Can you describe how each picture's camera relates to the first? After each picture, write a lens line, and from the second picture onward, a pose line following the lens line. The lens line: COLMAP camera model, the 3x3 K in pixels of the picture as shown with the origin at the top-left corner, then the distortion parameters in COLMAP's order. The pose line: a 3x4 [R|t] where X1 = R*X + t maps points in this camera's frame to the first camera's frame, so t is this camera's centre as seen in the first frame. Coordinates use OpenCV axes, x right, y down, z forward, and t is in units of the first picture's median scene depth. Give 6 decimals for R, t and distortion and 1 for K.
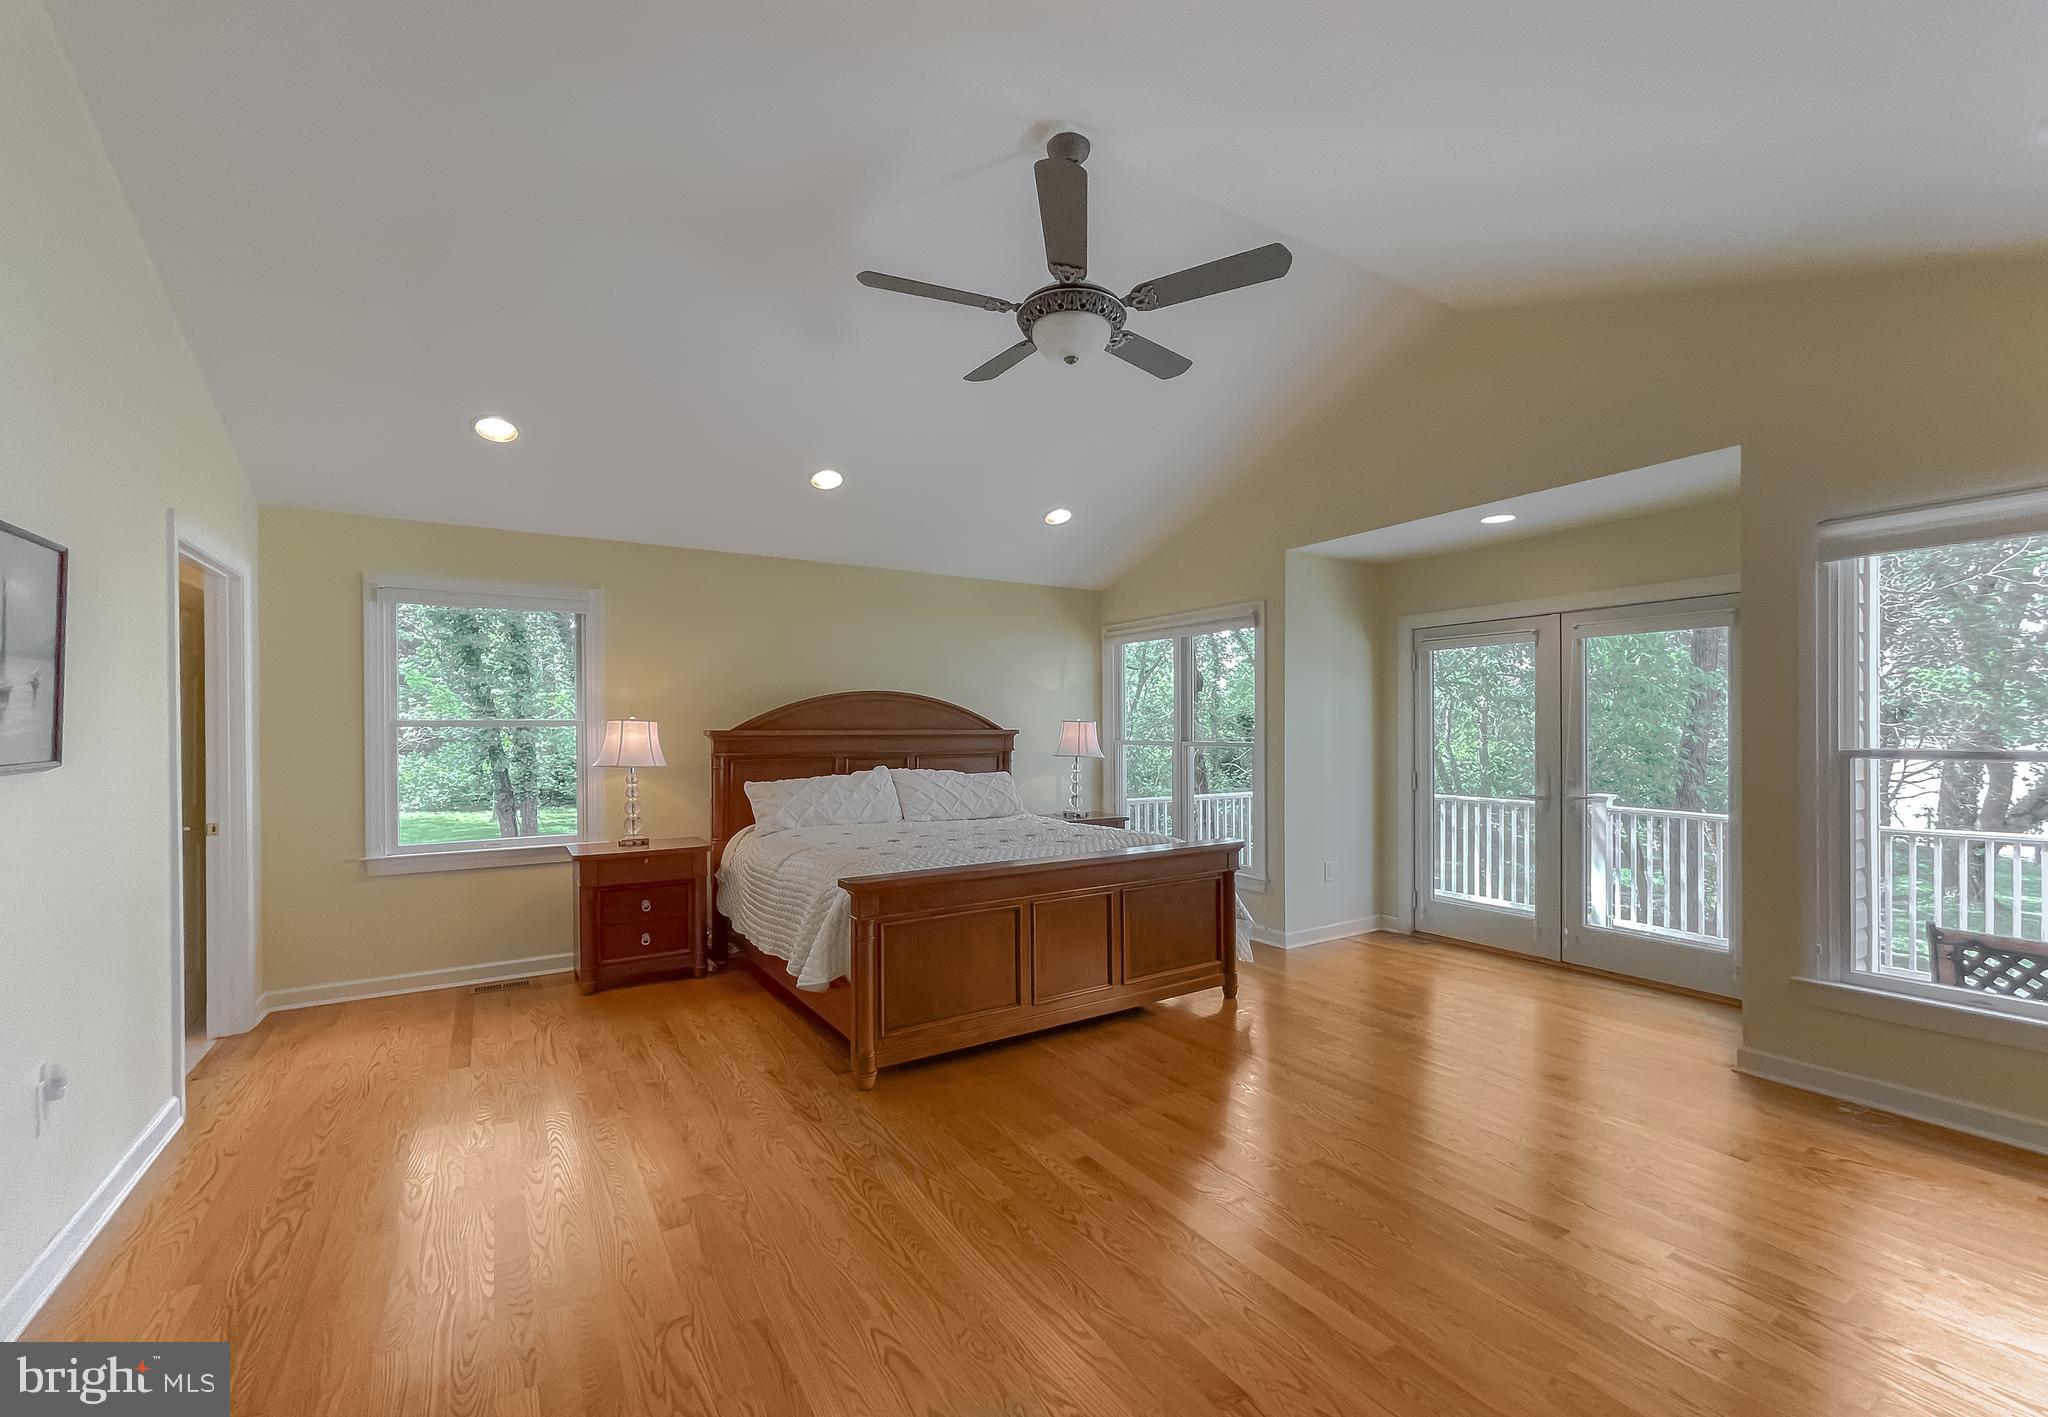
lens RADIAL K [[843.6, 0, 1023.8], [0, 843.6, 733.7], [0, 0, 1]] dist [-0.000980, -0.000014]
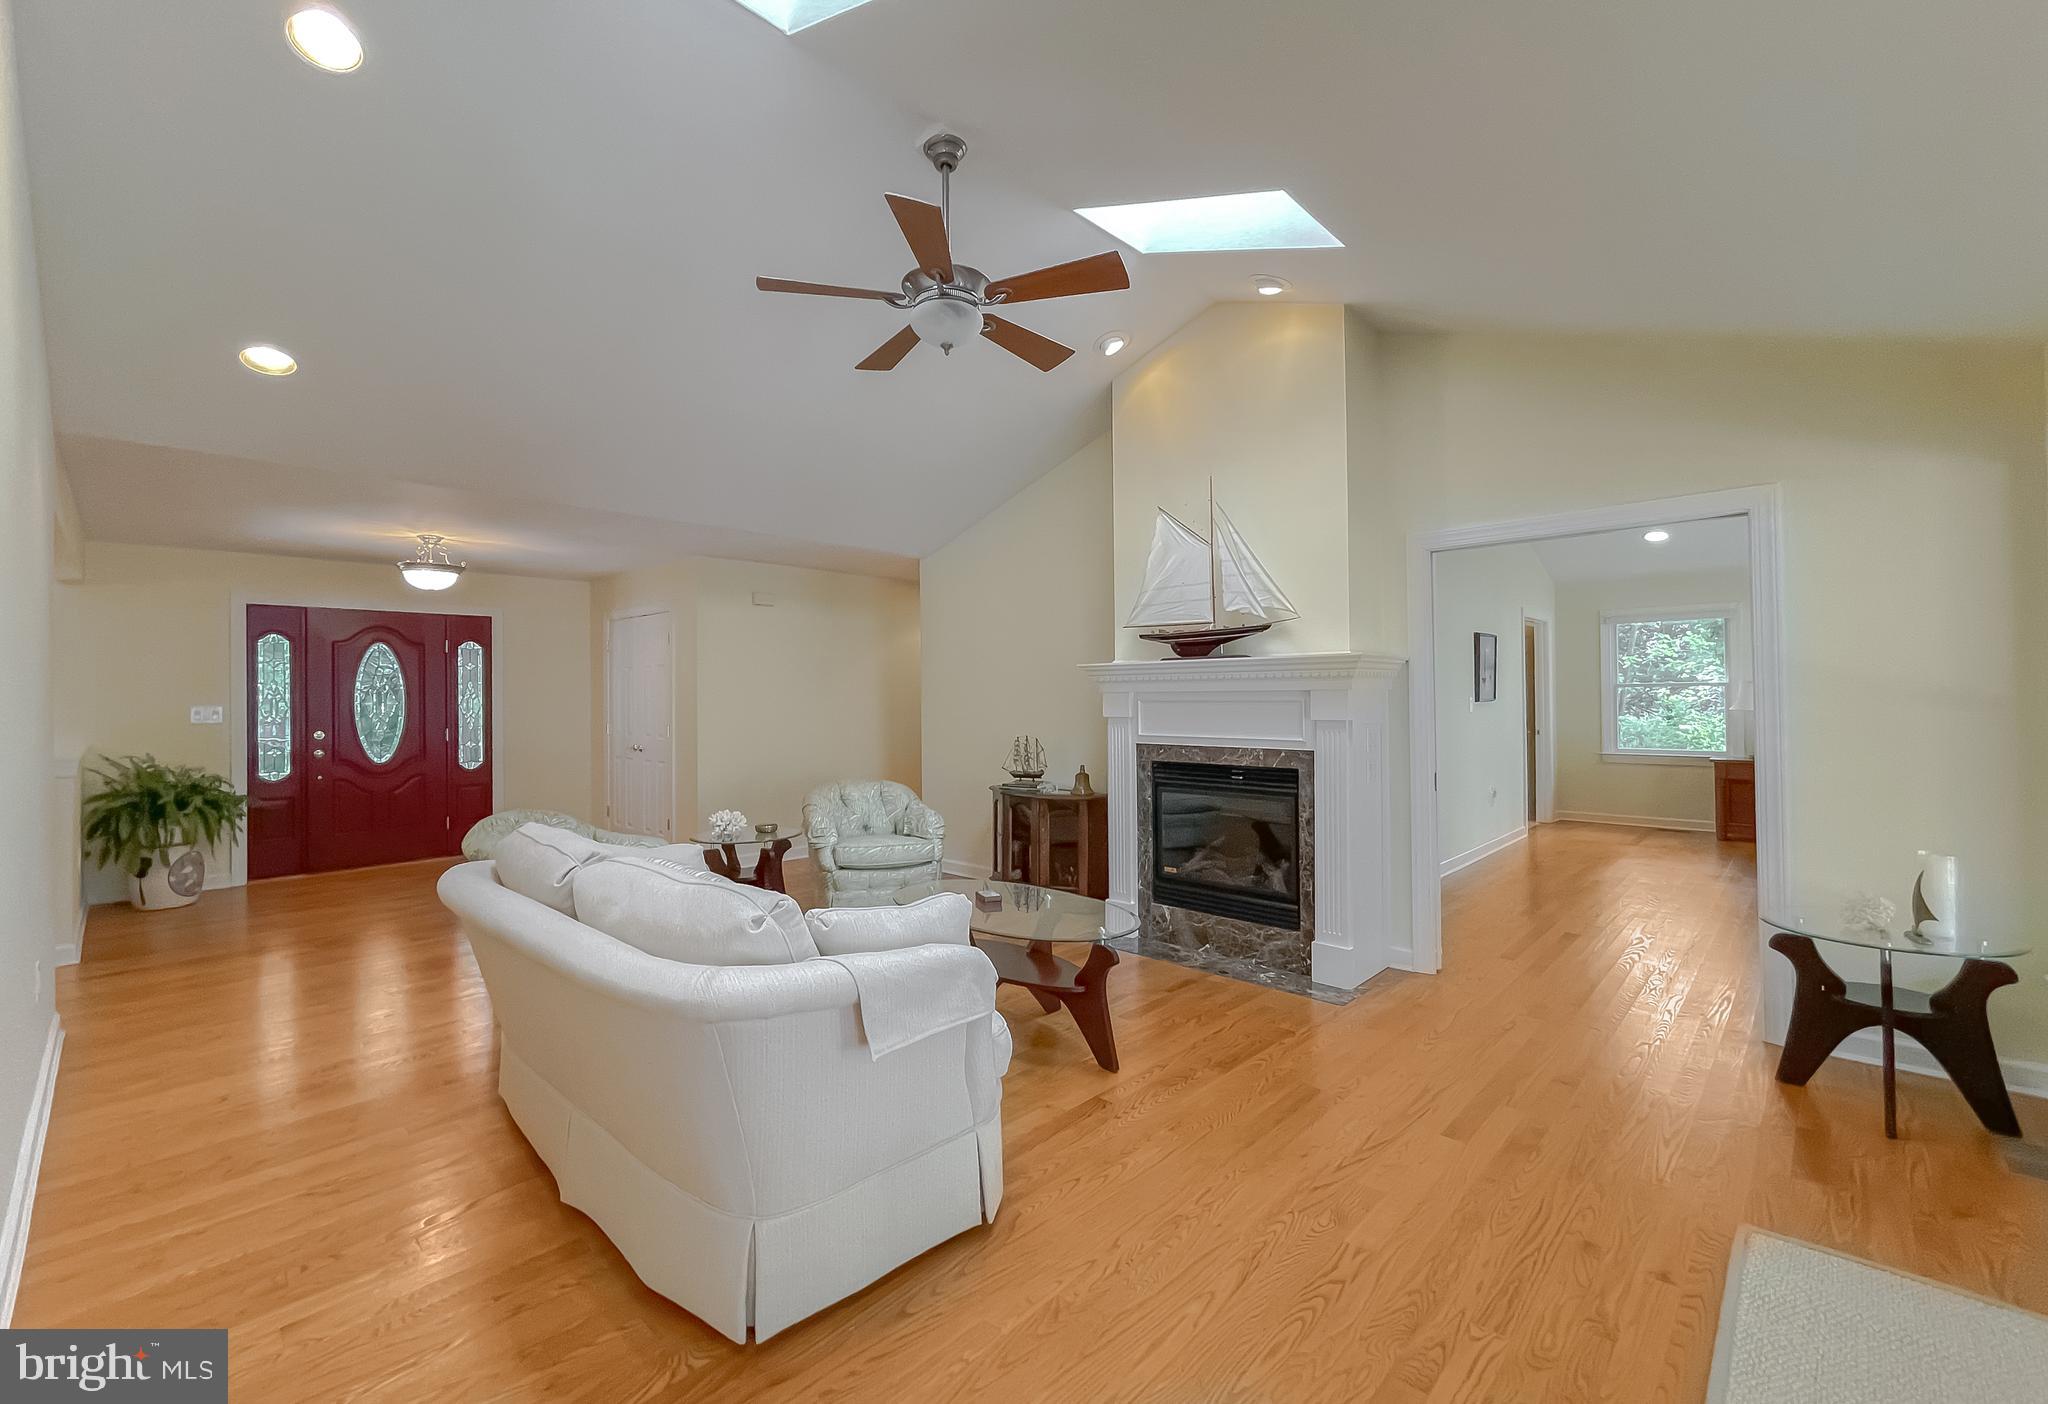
lens RADIAL K [[849.8, 0, 1022.8], [0, 849.8, 692.5], [0, 0, 1]] dist [-0.002153, -0.000392]
pose [[0.246122, -0.002998, -0.969234, 0.789573], [0.003109, 0.999993, -0.002304, 0.001797], [0.969234, -0.002447, 0.246130, -0.784985]]
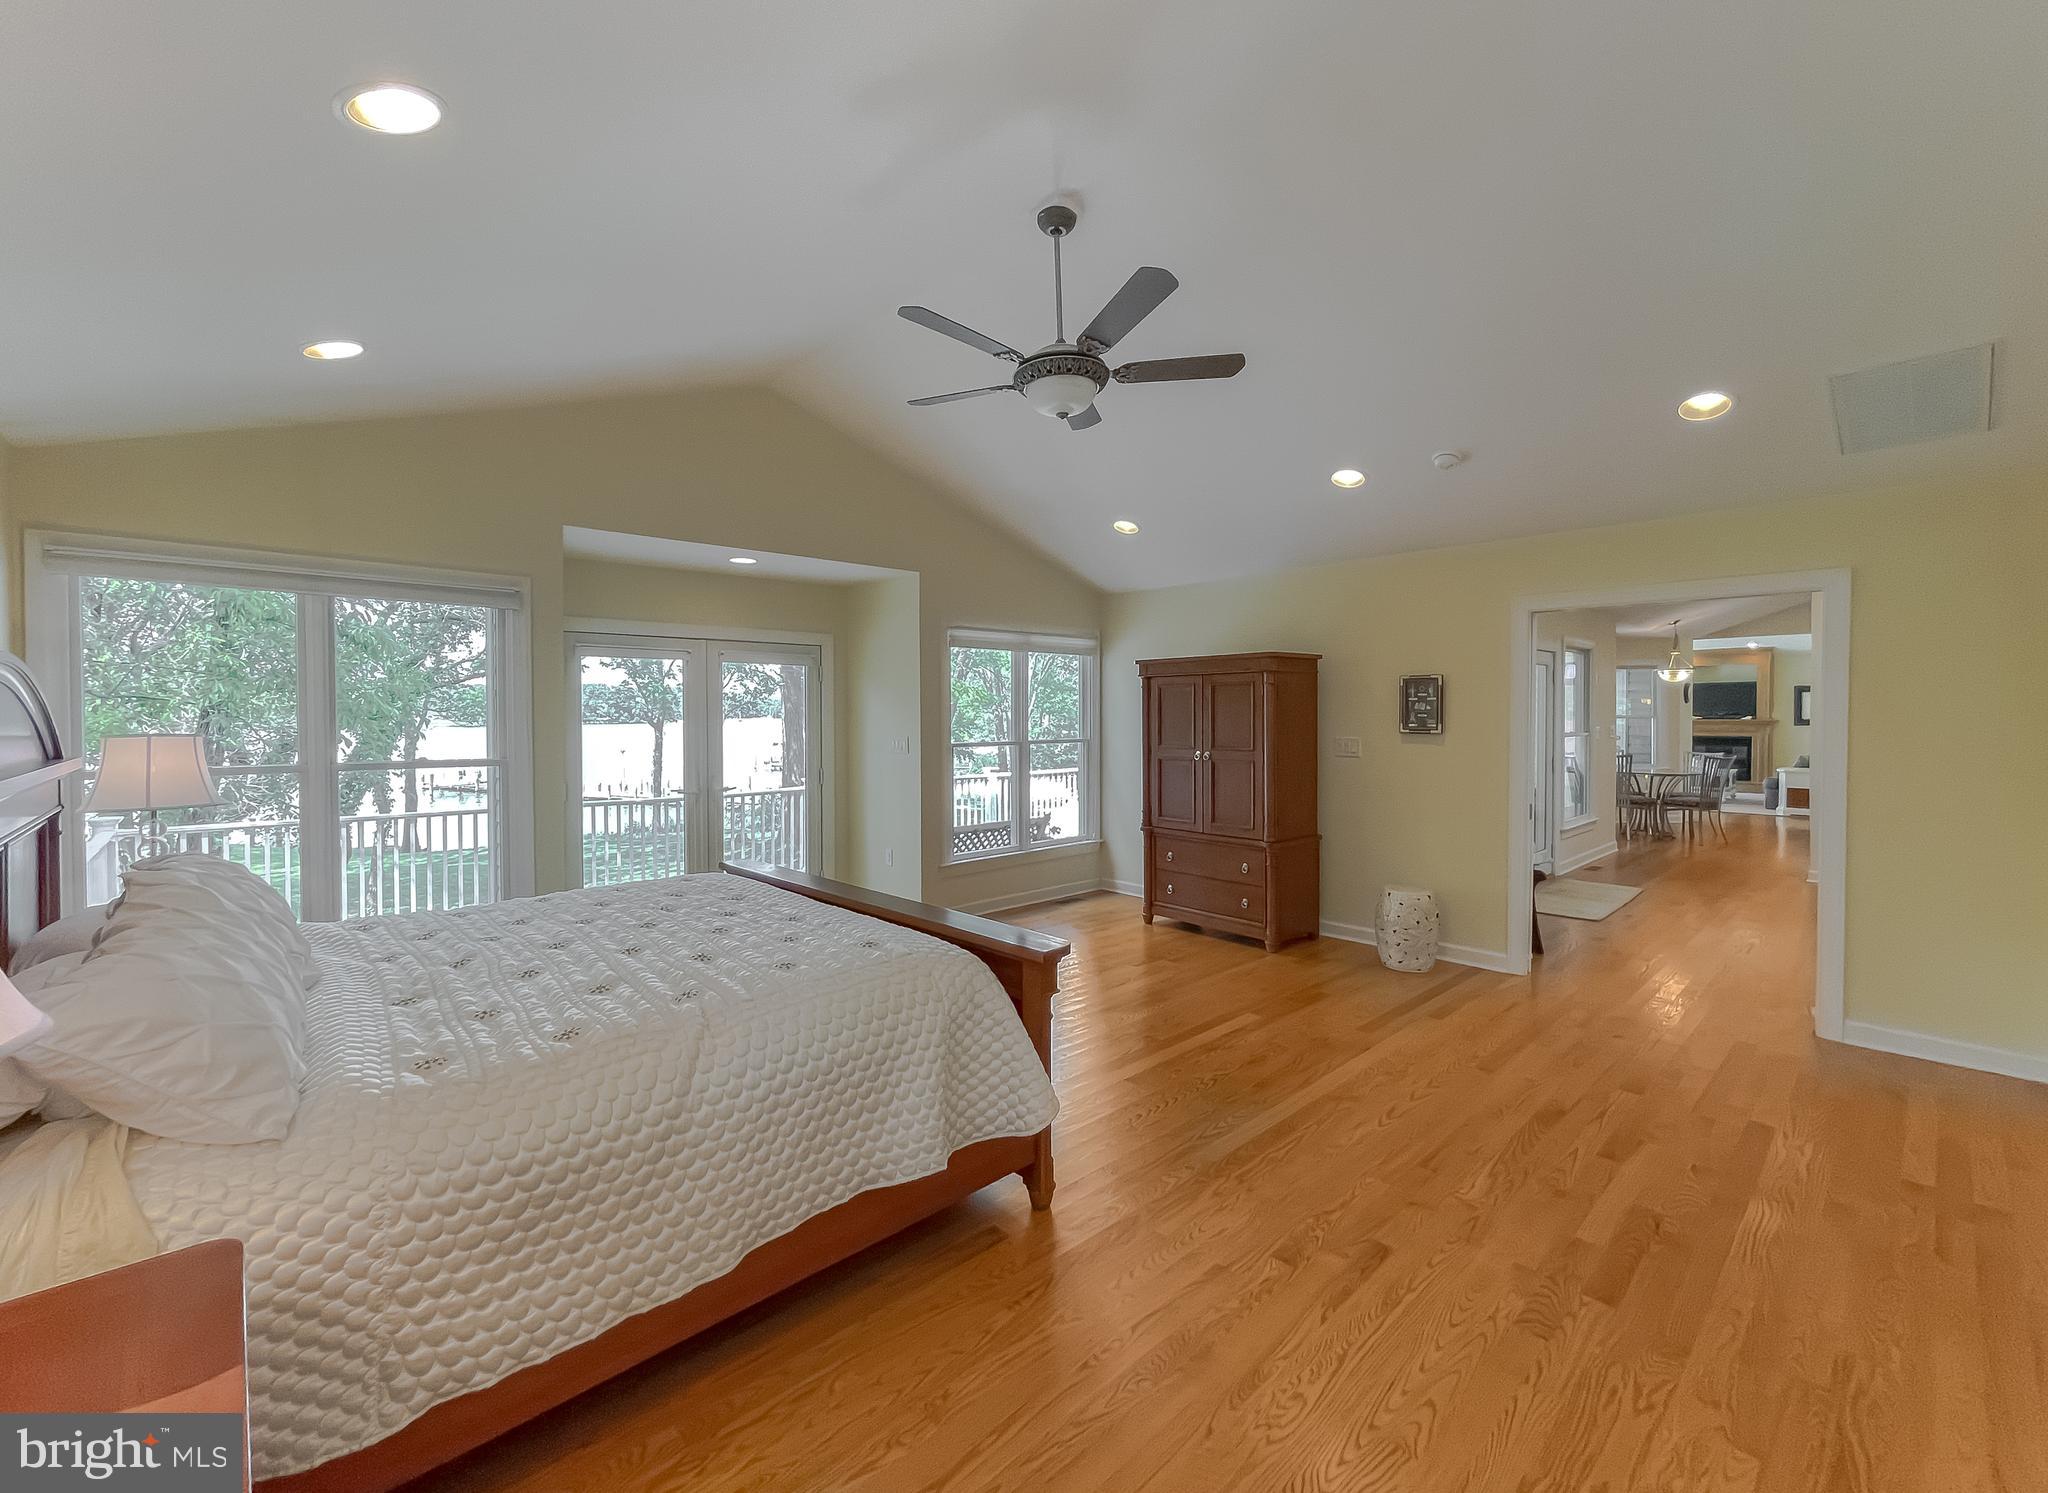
lens RADIAL K [[854.1, 0, 1022.7], [0, 854.1, 738.9], [0, 0, 1]] dist [0.000468, -0.000266]
pose [[-0.184224, -0.016961, 0.982738, -0.670423], [0.015649, 0.999674, 0.020186, -0.021366], [-0.982760, 0.019097, -0.183899, 0.808778]]
